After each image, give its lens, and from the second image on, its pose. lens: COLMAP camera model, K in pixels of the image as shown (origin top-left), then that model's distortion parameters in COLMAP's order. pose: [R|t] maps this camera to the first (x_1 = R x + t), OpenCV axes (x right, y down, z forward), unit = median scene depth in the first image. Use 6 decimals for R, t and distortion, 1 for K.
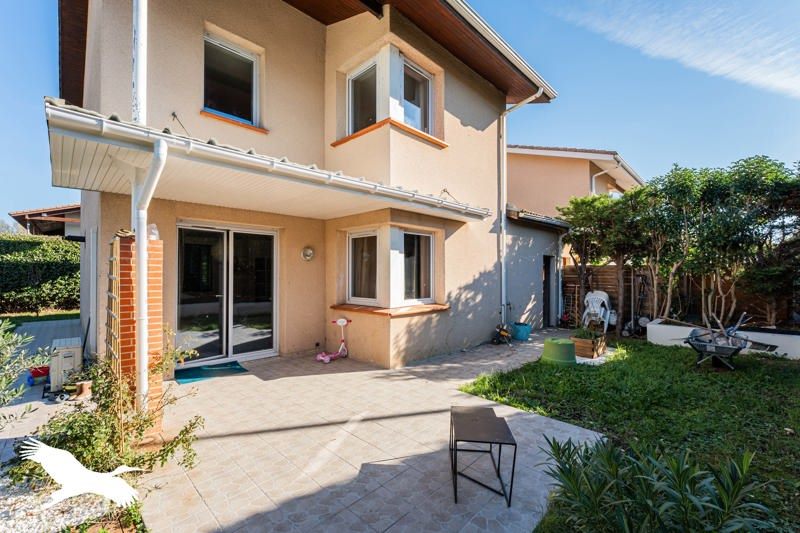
lens RADIAL K [[337.8, 0, 400.1], [0, 337.8, 271.1], [0, 0, 1]] dist [0.001315, 0.000266]
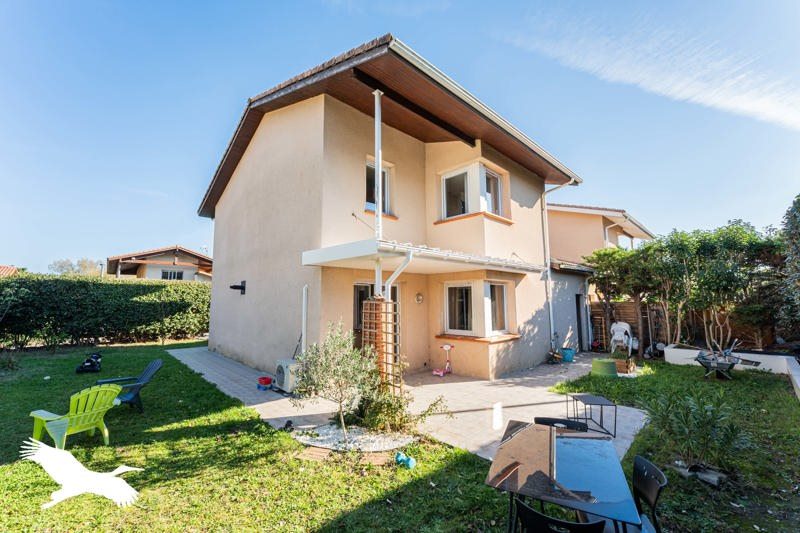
lens RADIAL K [[323.3, 0, 400.0], [0, 323.3, 266.5], [0, 0, 1]] dist [-0.000799, -0.000212]
pose [[0.999669, -0.011250, -0.023123, -0.271659], [0.008834, 0.994742, -0.102034, -0.041382], [0.024149, 0.101796, 0.994512, -0.315018]]
